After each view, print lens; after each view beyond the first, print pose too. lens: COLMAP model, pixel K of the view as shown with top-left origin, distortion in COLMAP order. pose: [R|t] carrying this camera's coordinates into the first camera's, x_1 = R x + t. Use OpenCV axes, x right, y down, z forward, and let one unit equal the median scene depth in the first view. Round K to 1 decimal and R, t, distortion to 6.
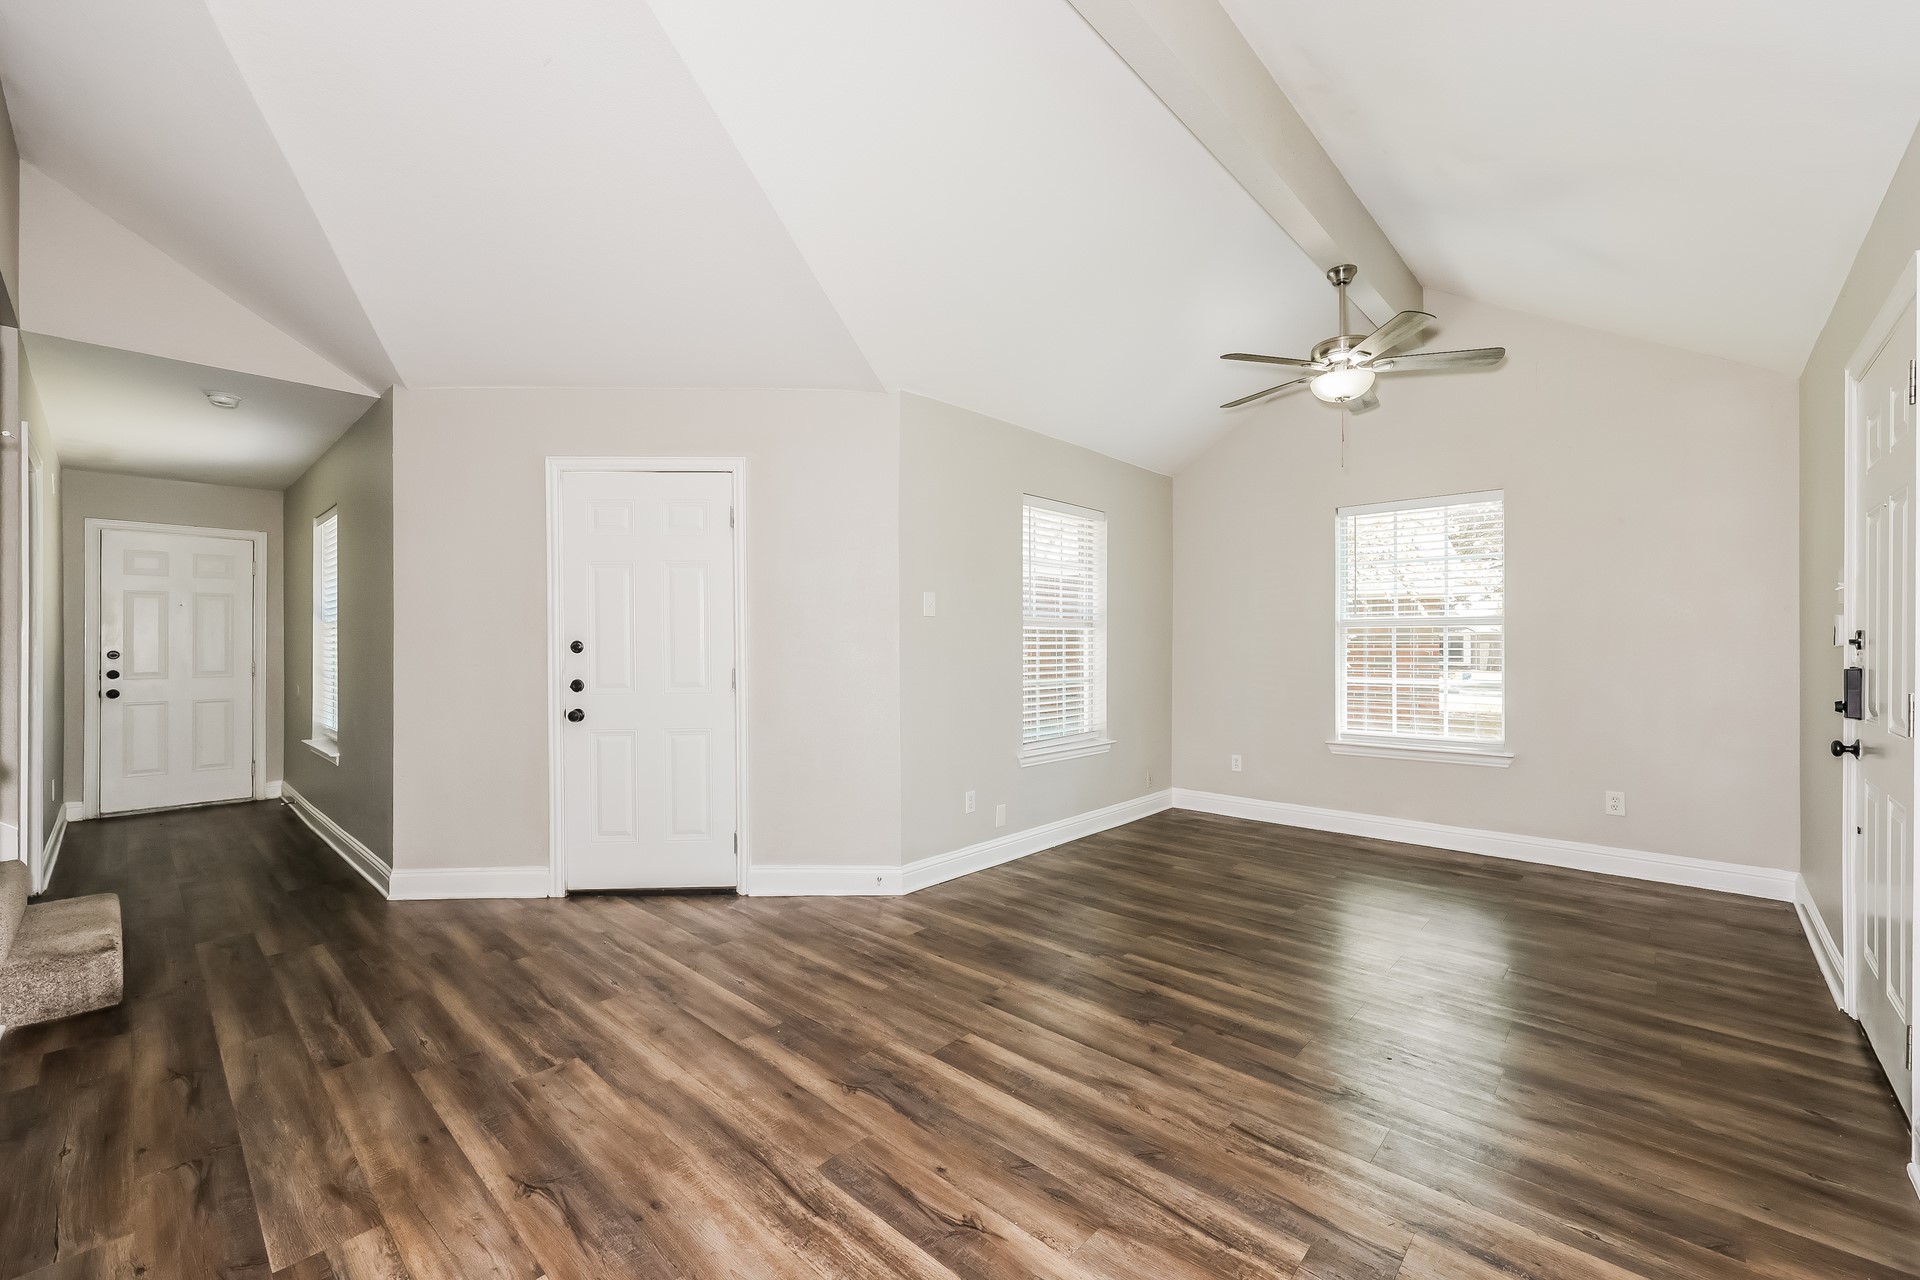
lens RADIAL K [[782.7, 0, 951.7], [0, 782.7, 641.7], [0, 0, 1]] dist [0.001331, 0.000848]
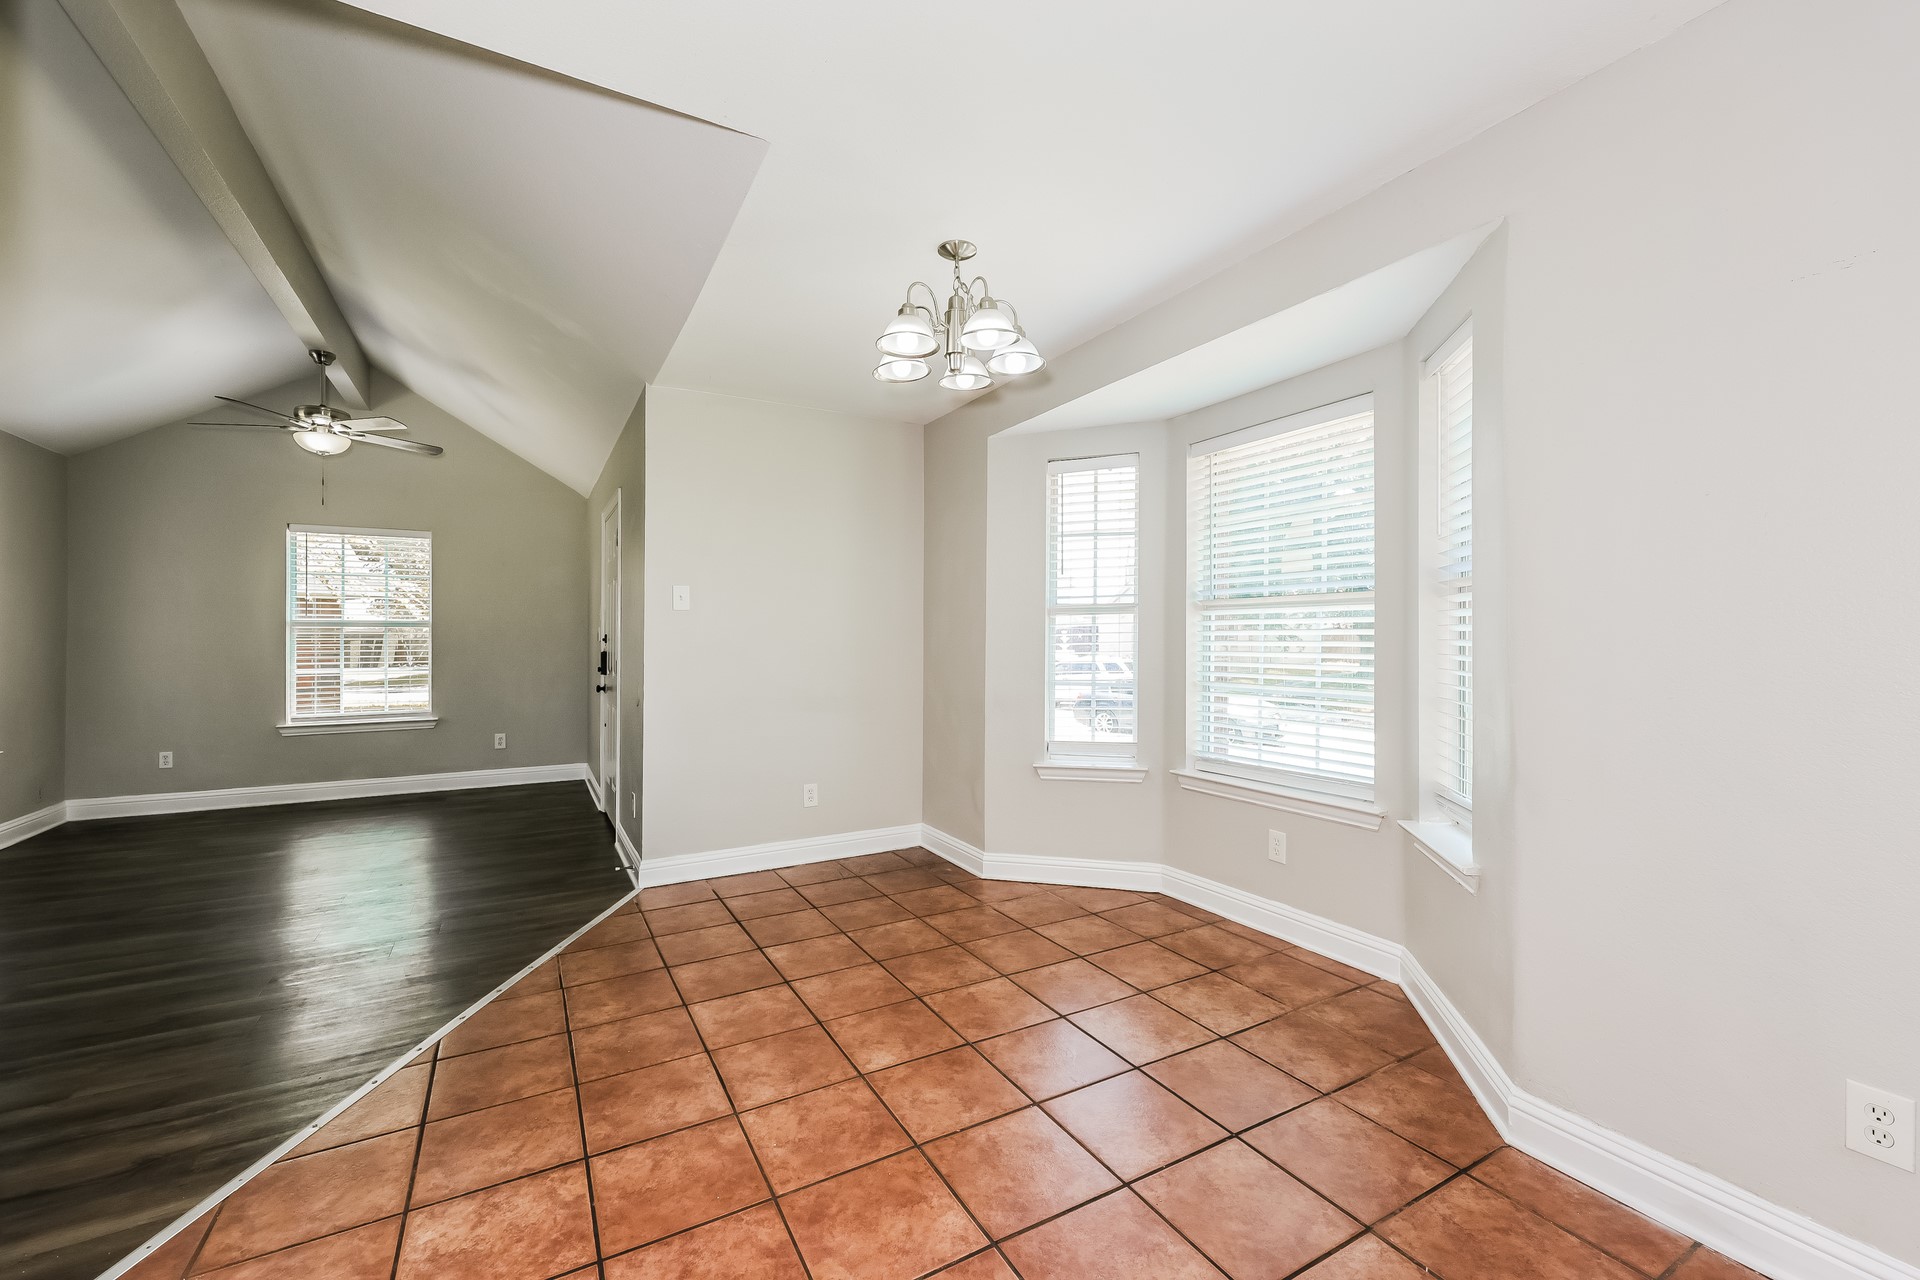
lens RADIAL K [[782.7, 0, 964.6], [0, 782.7, 634.0], [0, 0, 1]] dist [0.001331, 0.000848]
pose [[0.299189, 0.008359, 0.954157, -0.557606], [-0.001218, 0.999964, -0.008379, 0.001544], [-0.954193, 0.001345, 0.299189, -0.537706]]
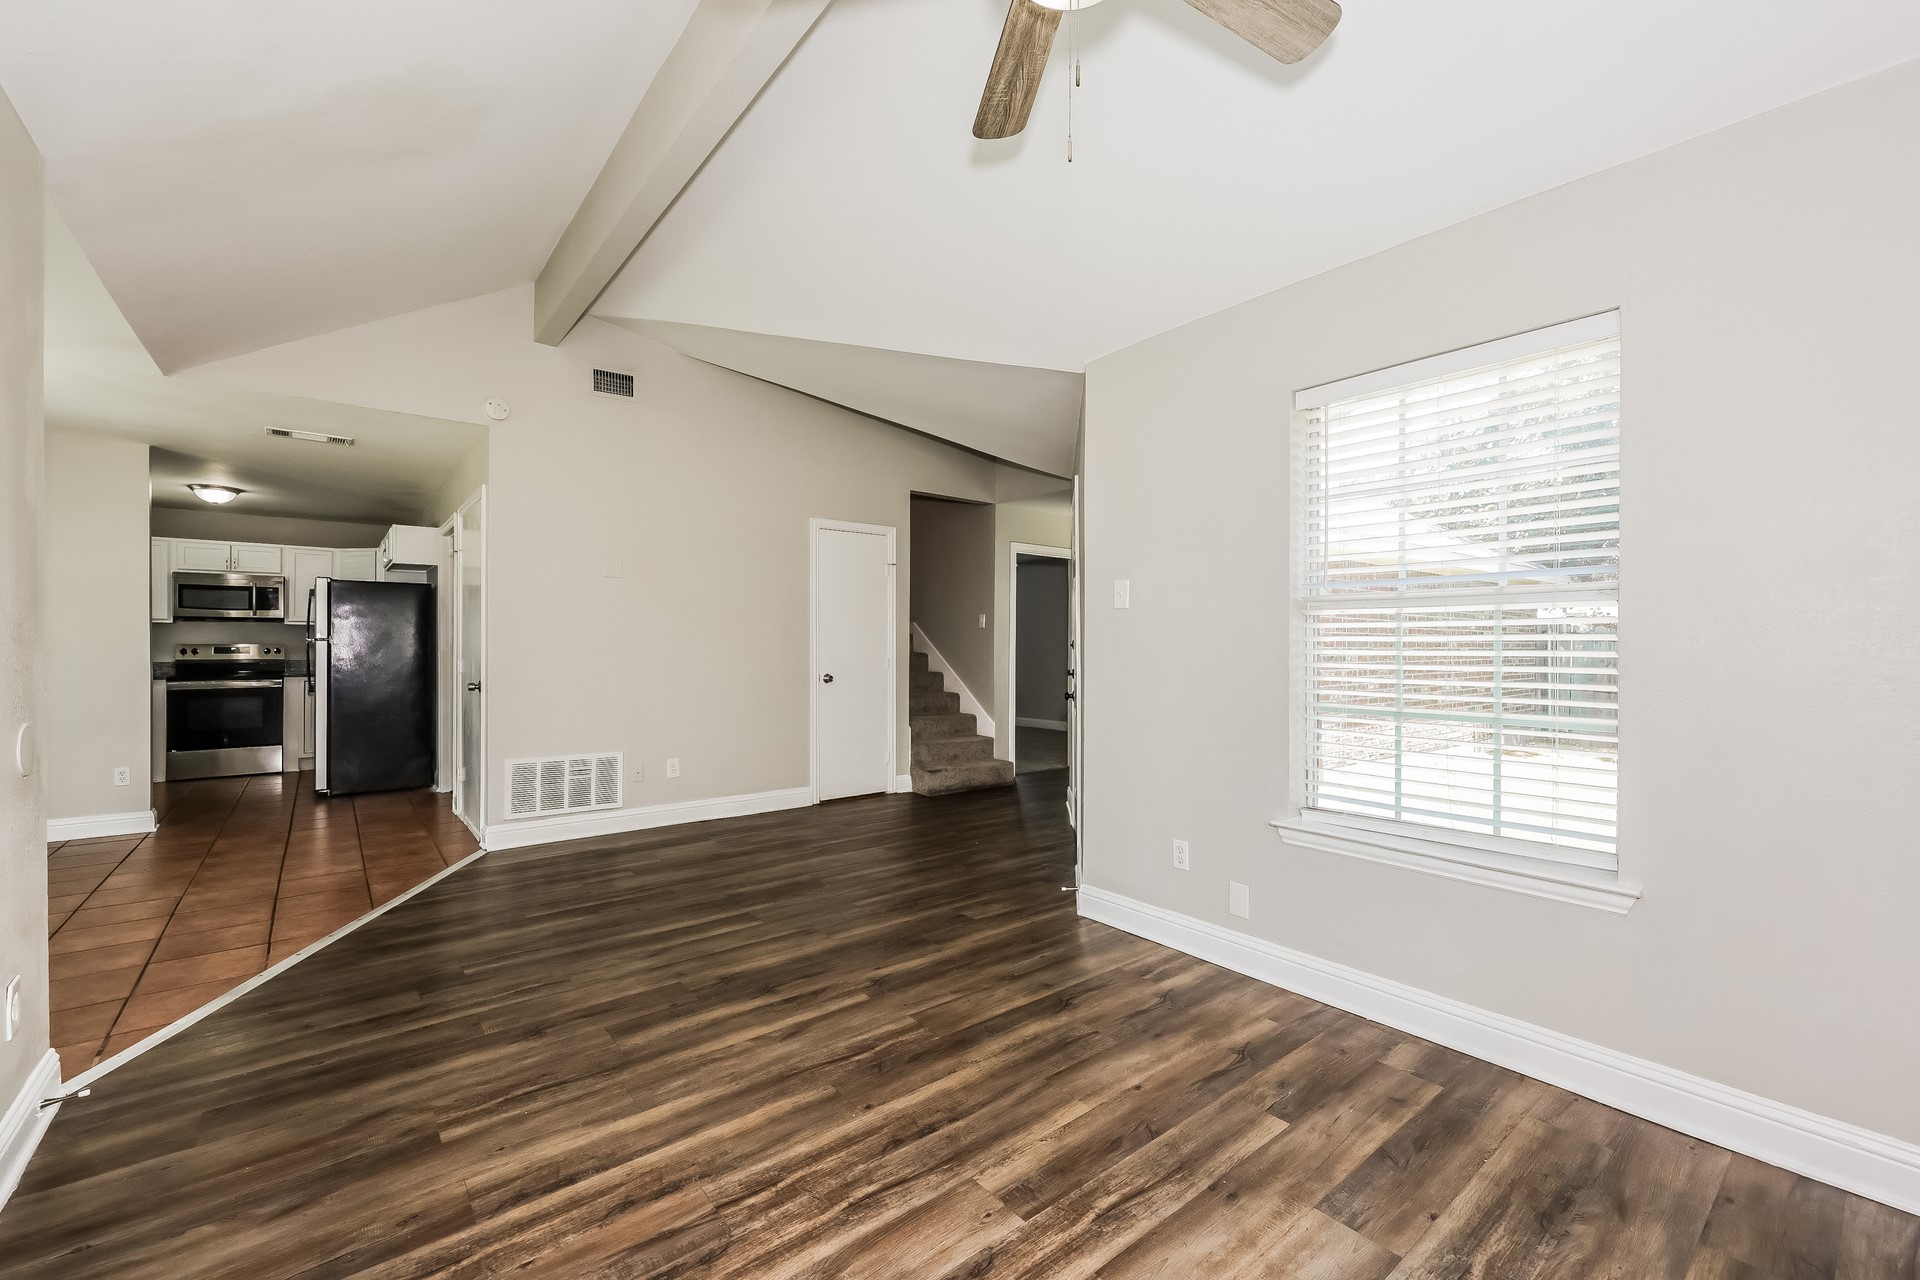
lens RADIAL K [[782.7, 0, 959.5], [0, 782.7, 644.0], [0, 0, 1]] dist [0.001331, 0.000848]
pose [[-0.139751, -0.001439, -0.990186, 1.135342], [0.002453, 0.999995, -0.001799, 0.010752], [0.990184, -0.002681, -0.139747, 1.298476]]
